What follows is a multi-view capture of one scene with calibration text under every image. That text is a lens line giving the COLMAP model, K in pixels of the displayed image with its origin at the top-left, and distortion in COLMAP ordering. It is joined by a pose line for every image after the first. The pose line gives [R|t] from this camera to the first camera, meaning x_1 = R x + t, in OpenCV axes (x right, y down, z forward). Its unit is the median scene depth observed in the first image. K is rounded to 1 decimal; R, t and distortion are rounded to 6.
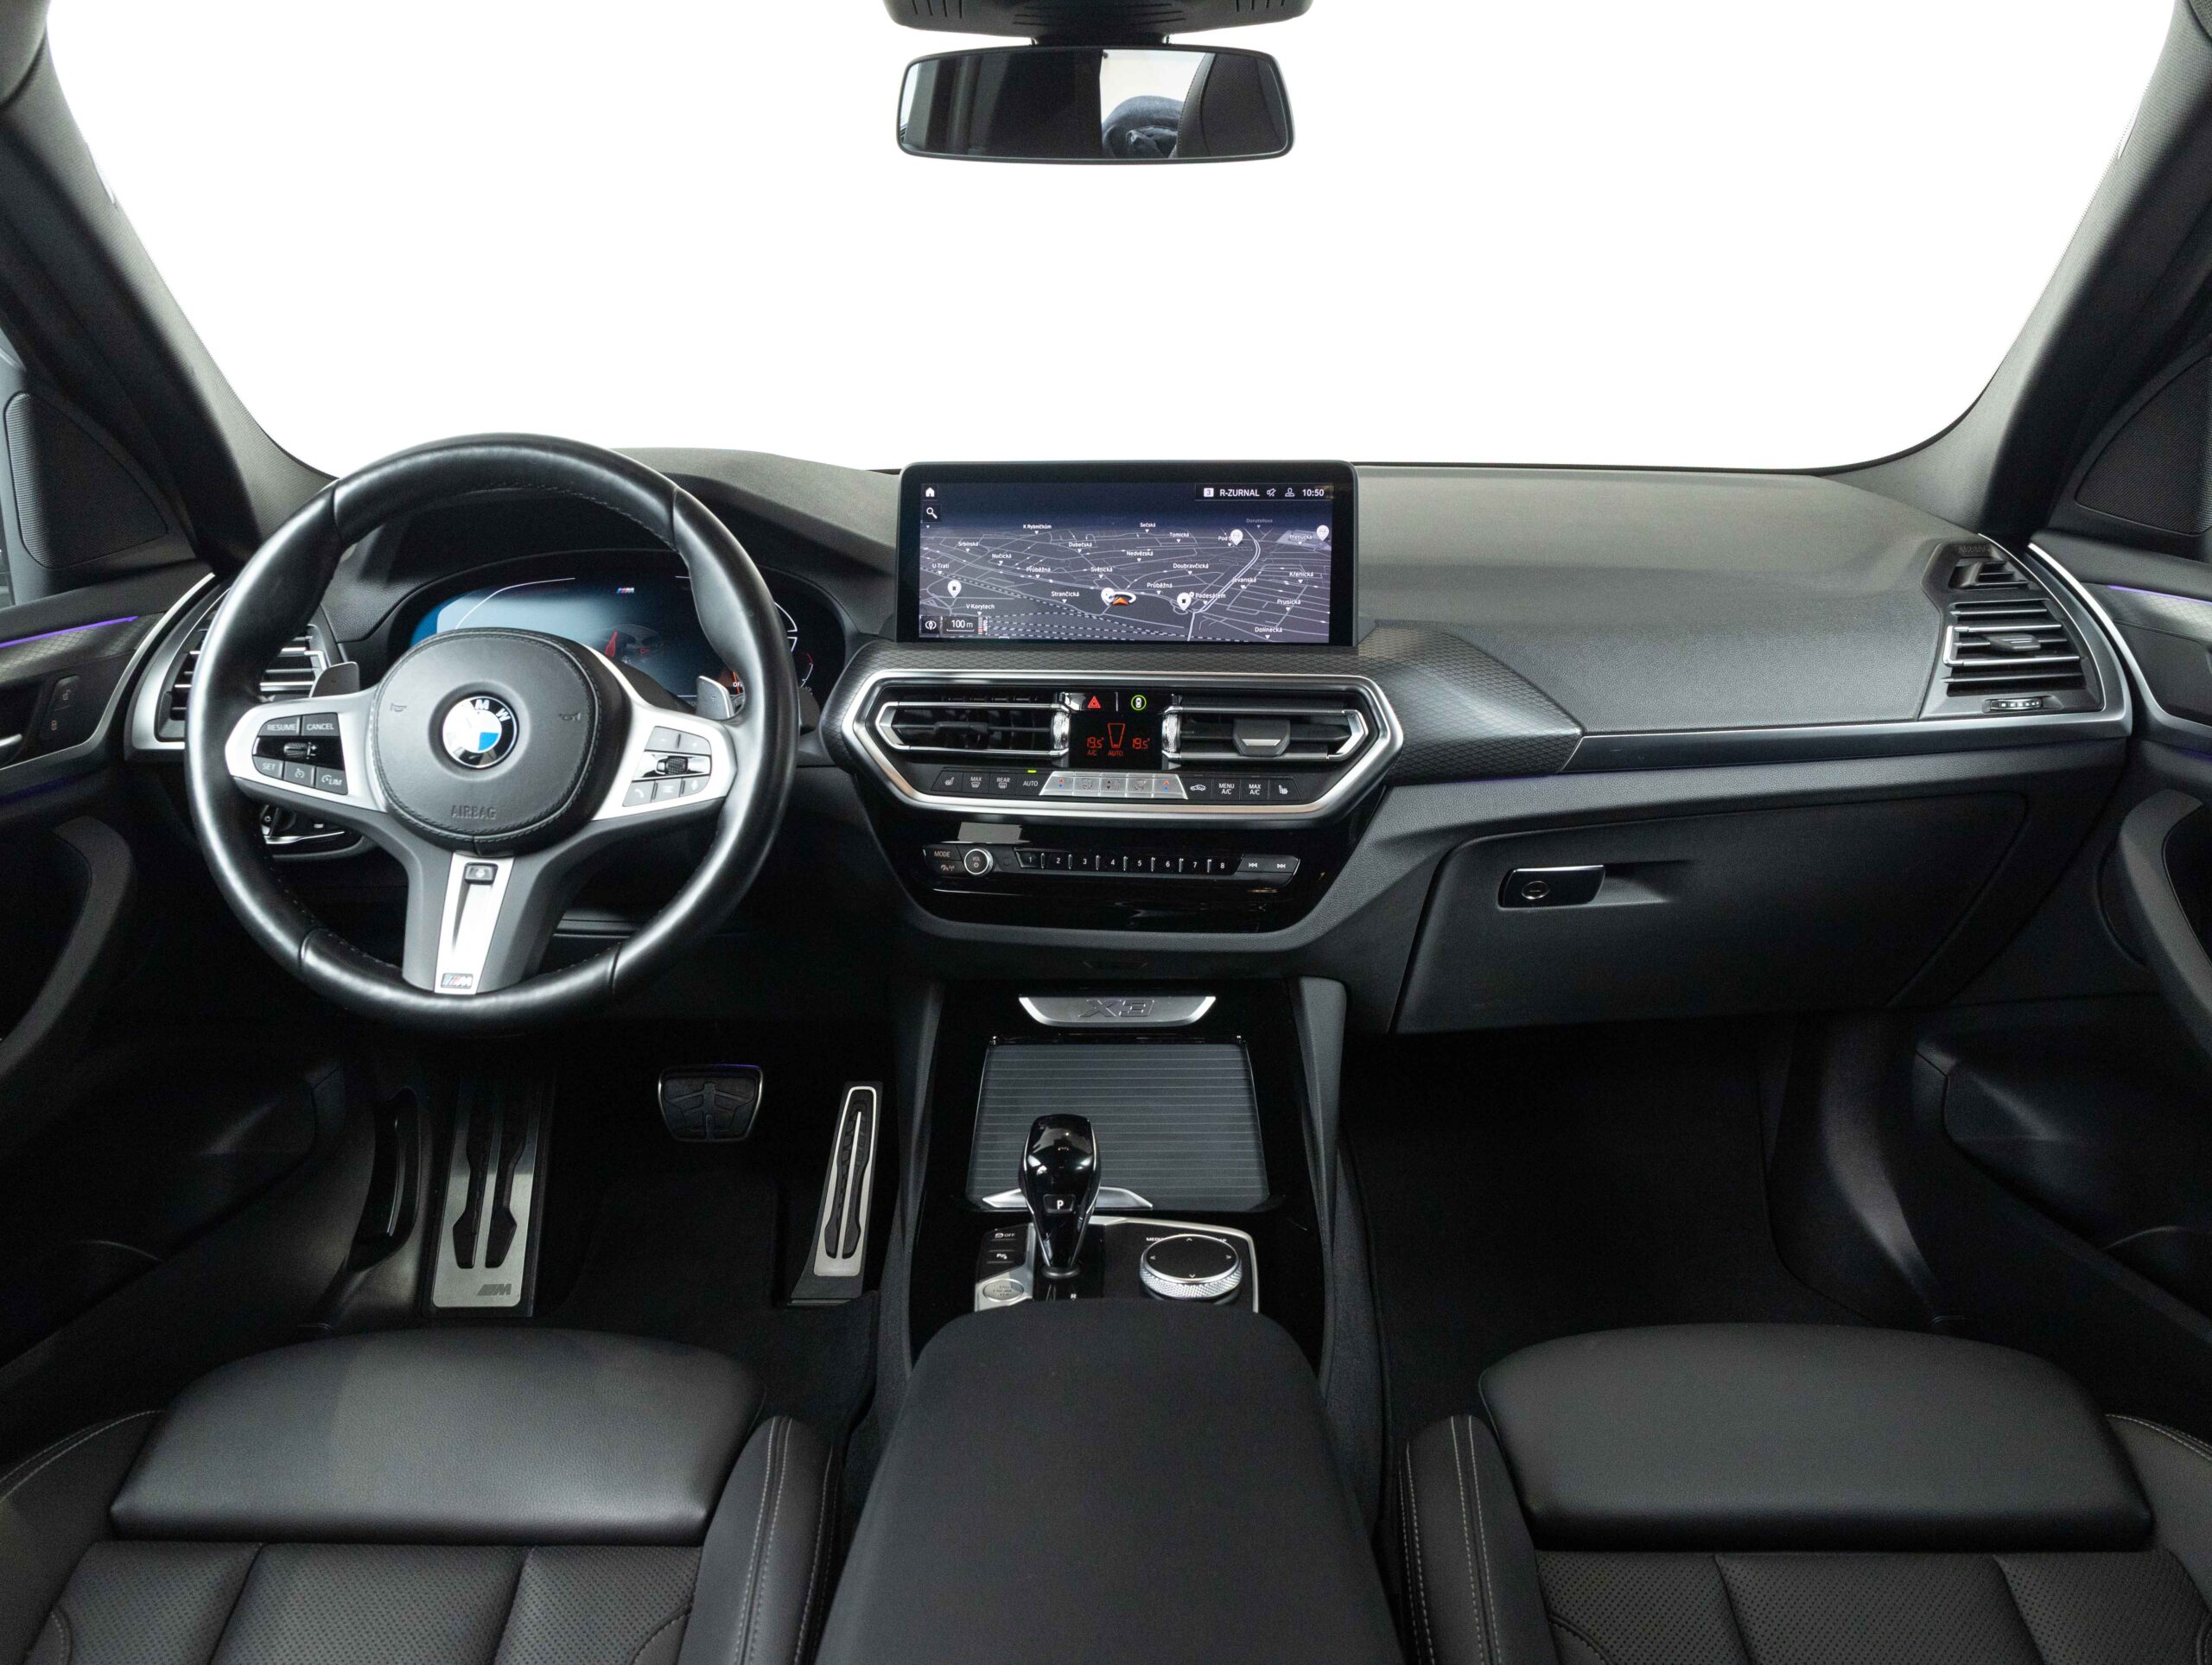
lens RADIAL K [[1656.5, 0, 1106.0], [0, 1656.5, 832.5], [0, 0, 1]] dist [-0.005391, -0.001340]
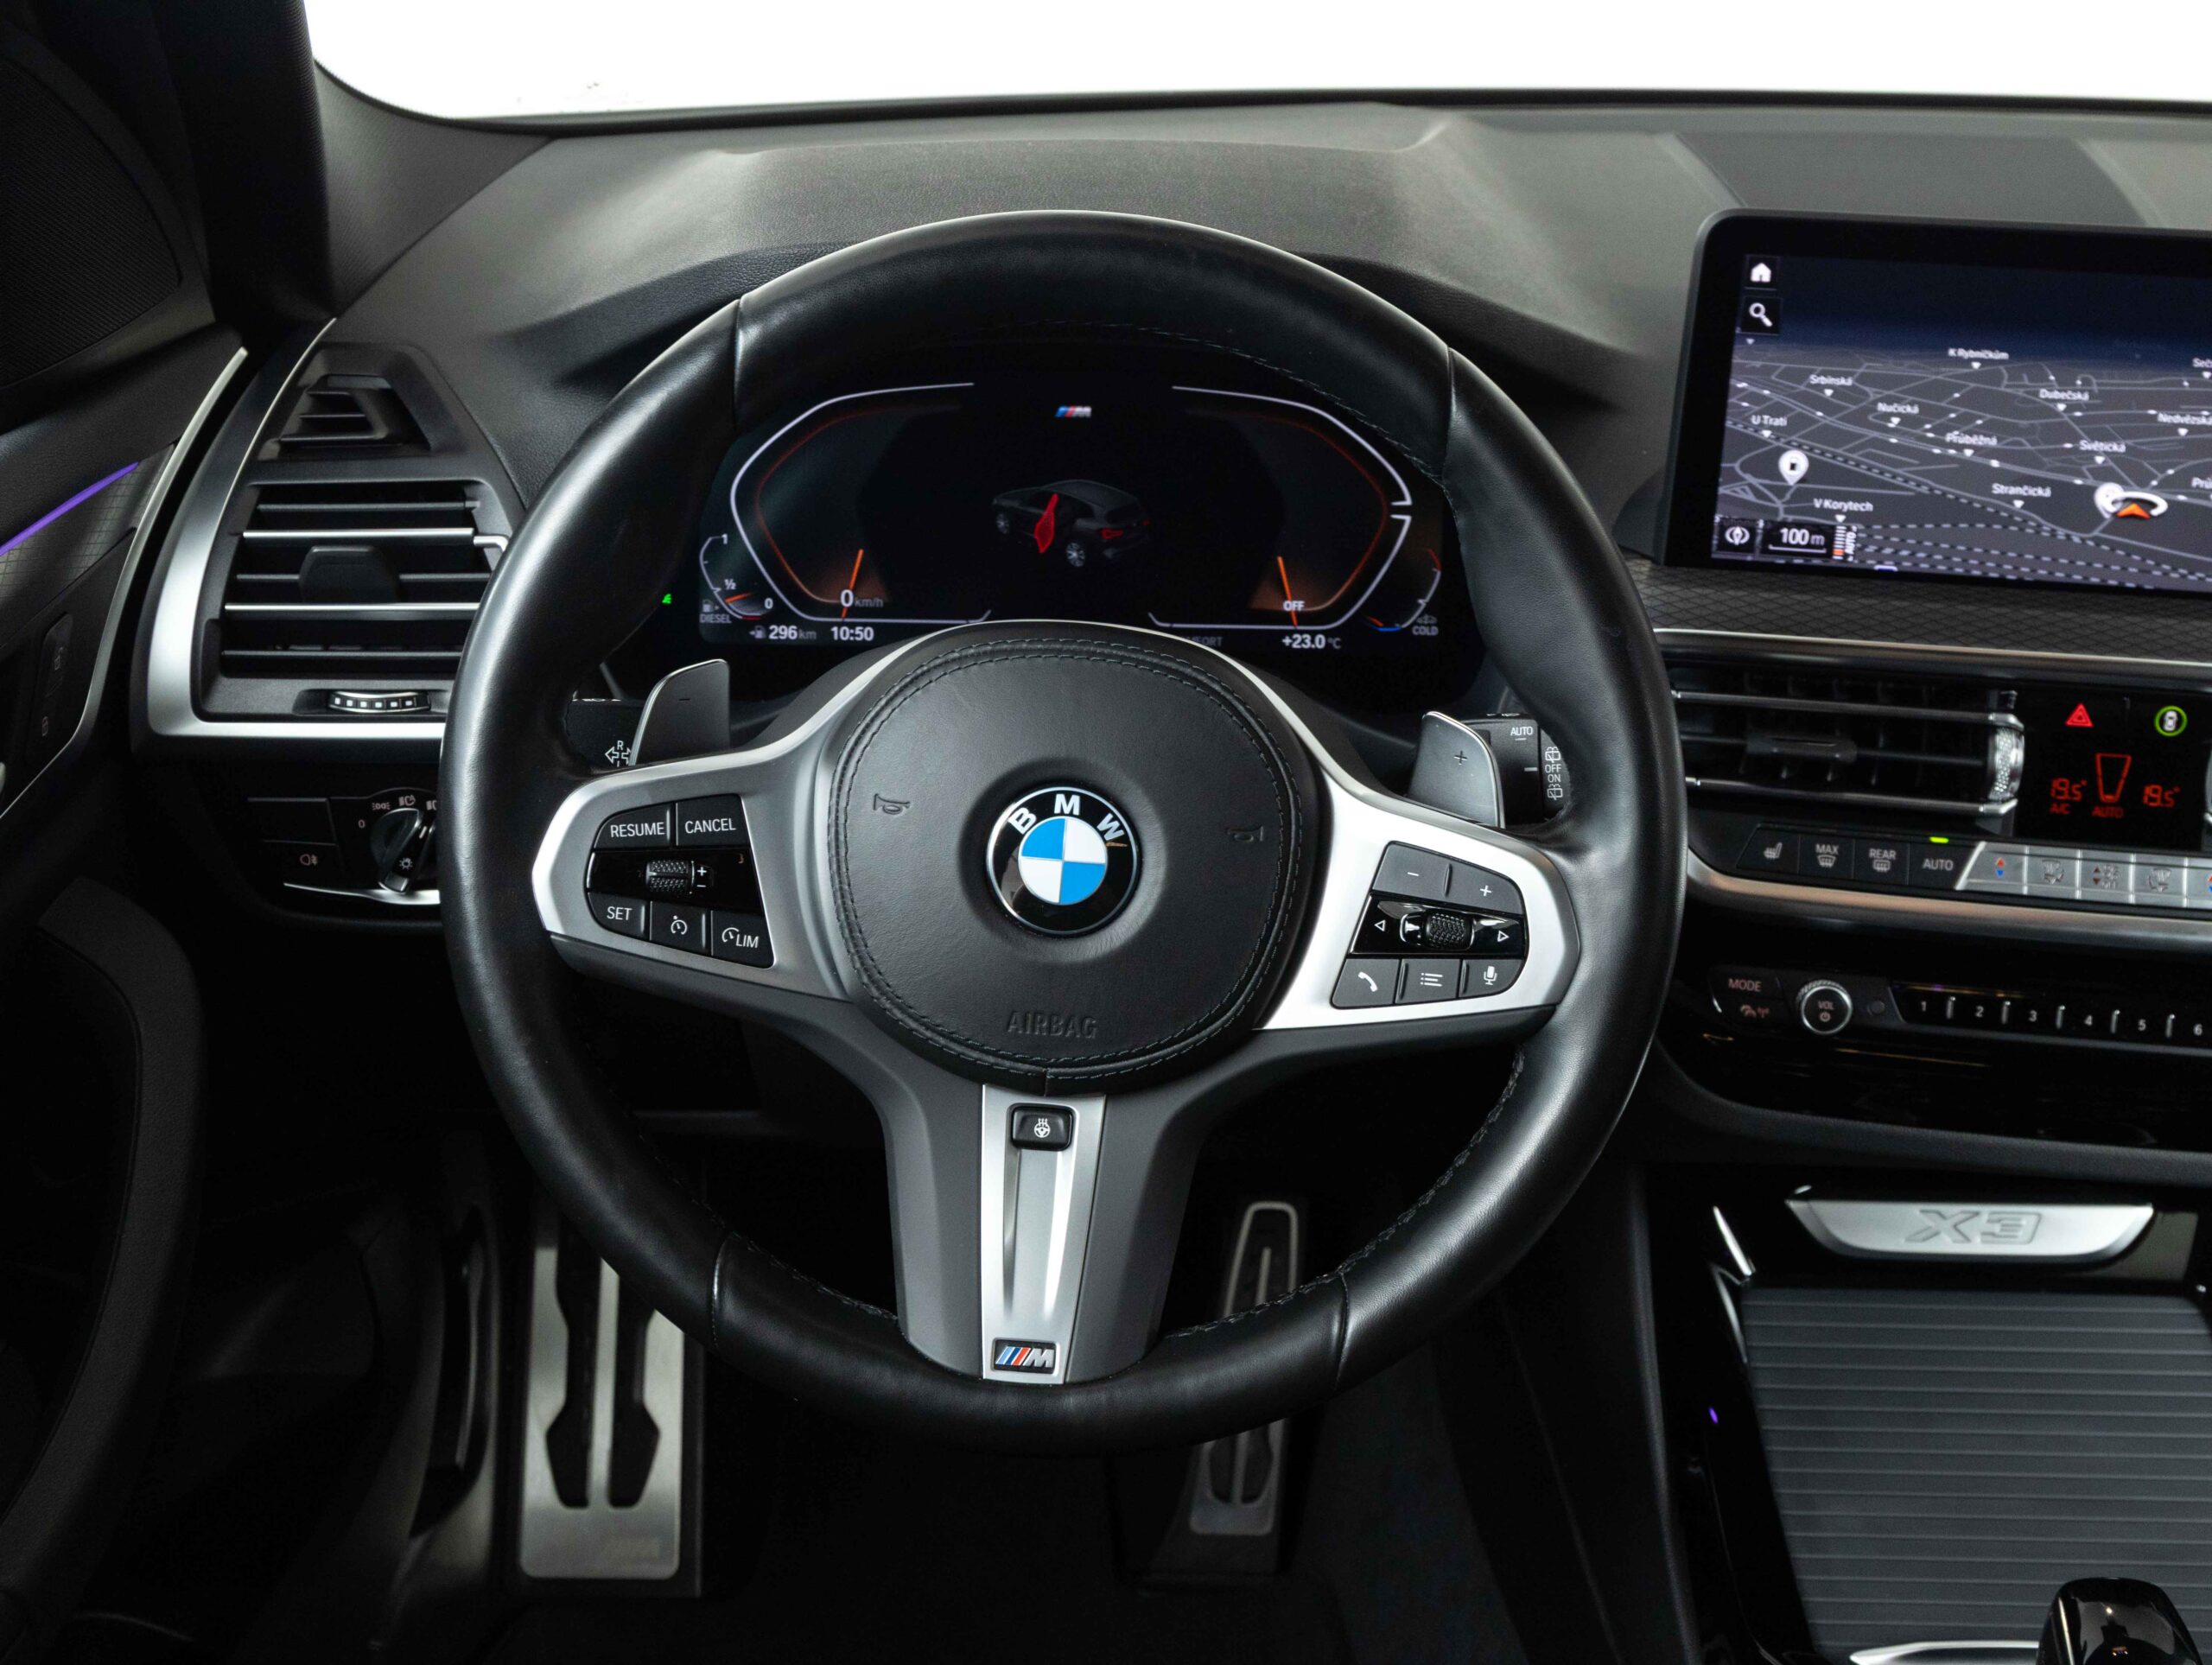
lens RADIAL K [[2665.3, 0, 1106.0], [0, 2665.3, 832.5], [0, 0, 1]] dist [-0.012456, 0.026008]
pose [[0.999254, 0.023998, 0.030257, -0.328630], [-0.028794, 0.985089, 0.169617, -0.171920], [-0.025735, -0.170361, 0.985046, 0.186967]]
